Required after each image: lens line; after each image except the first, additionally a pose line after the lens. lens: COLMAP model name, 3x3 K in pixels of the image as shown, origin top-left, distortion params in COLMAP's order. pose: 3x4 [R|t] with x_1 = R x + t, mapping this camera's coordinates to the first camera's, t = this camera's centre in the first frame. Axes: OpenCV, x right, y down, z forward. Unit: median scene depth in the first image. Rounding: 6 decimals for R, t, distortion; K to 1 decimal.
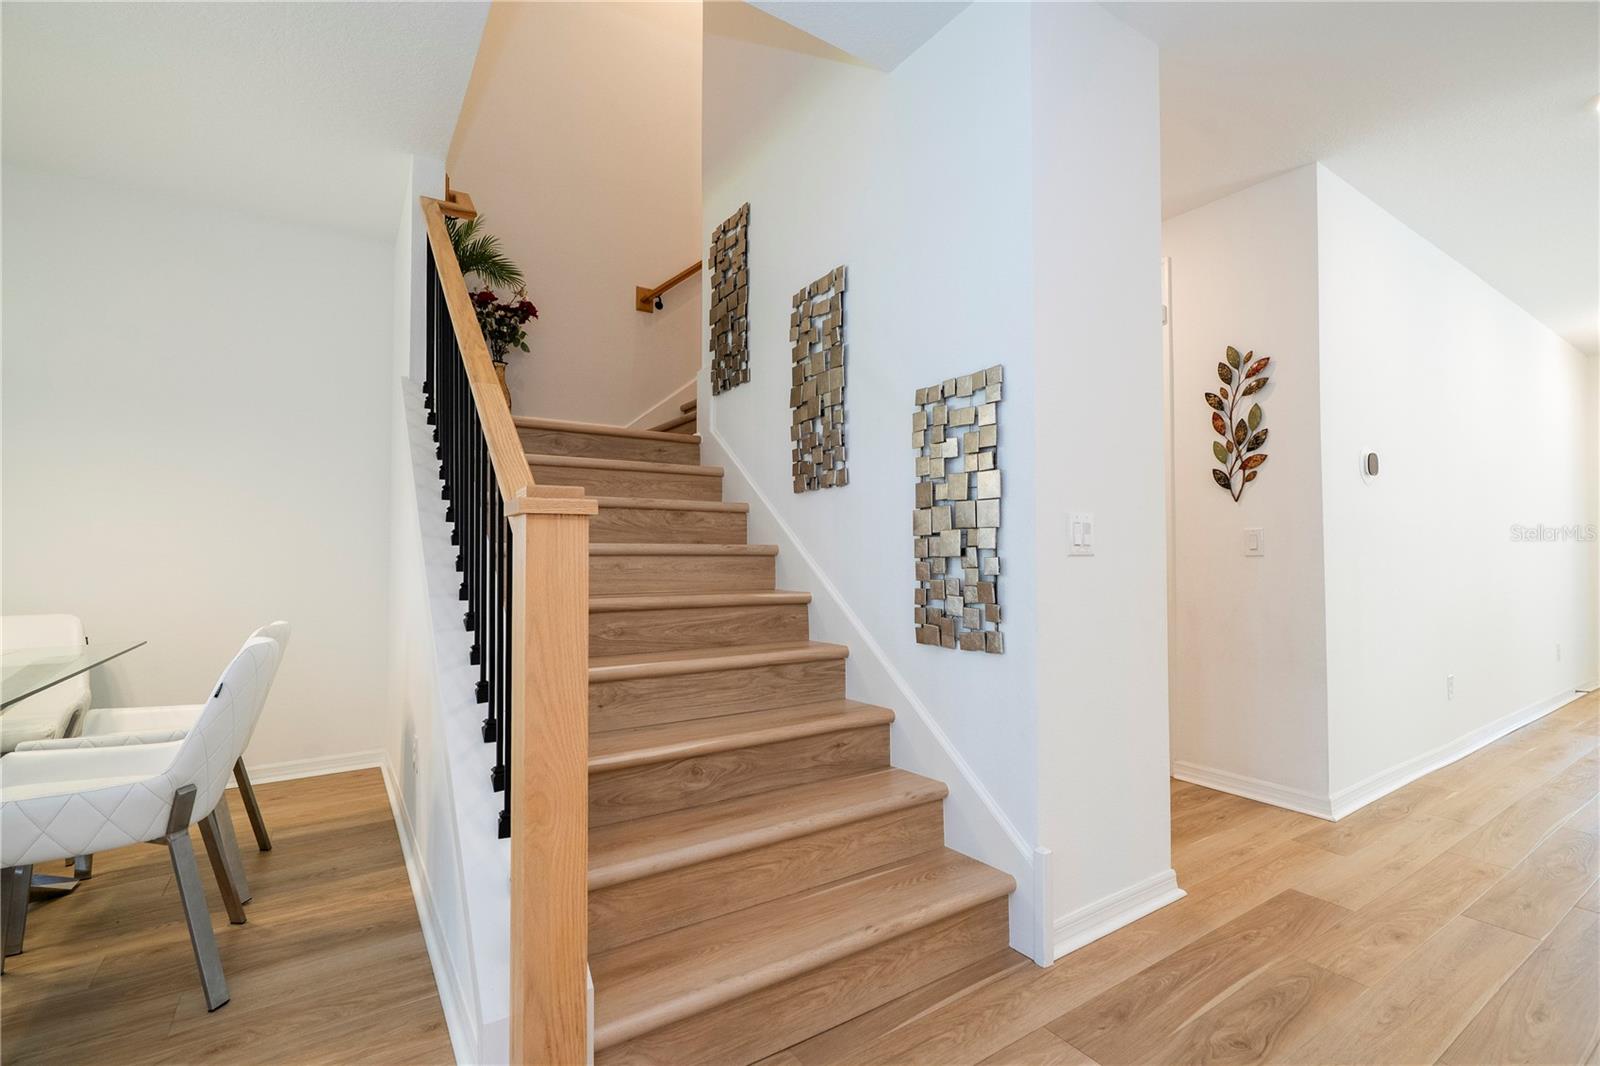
lens RADIAL K [[709.0, 0, 805.1], [0, 709.0, 536.0], [0, 0, 1]] dist [-0.002936, 0.000654]
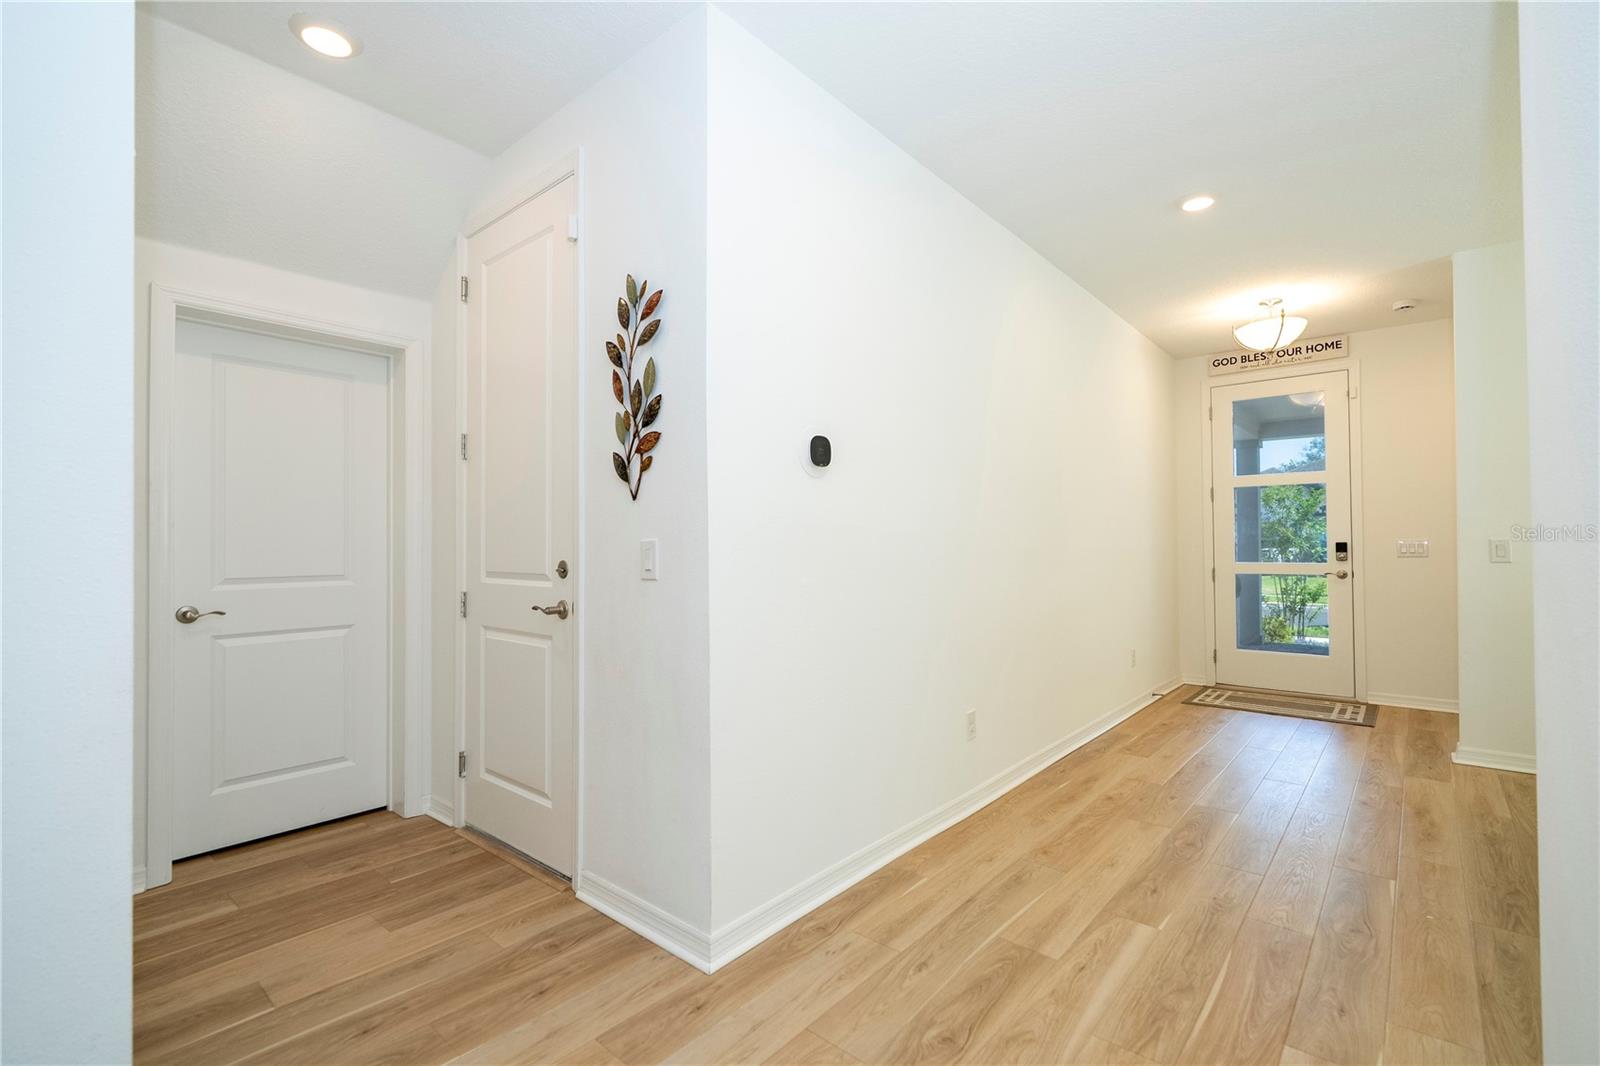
lens RADIAL K [[721.4, 0, 812.3], [0, 721.4, 533.6], [0, 0, 1]] dist [-0.001534, 0.000593]
pose [[0.961192, -0.001771, 0.275876, 0.585778], [0.001100, 0.999996, 0.002589, -0.017273], [-0.275880, -0.002185, 0.961190, 0.278487]]
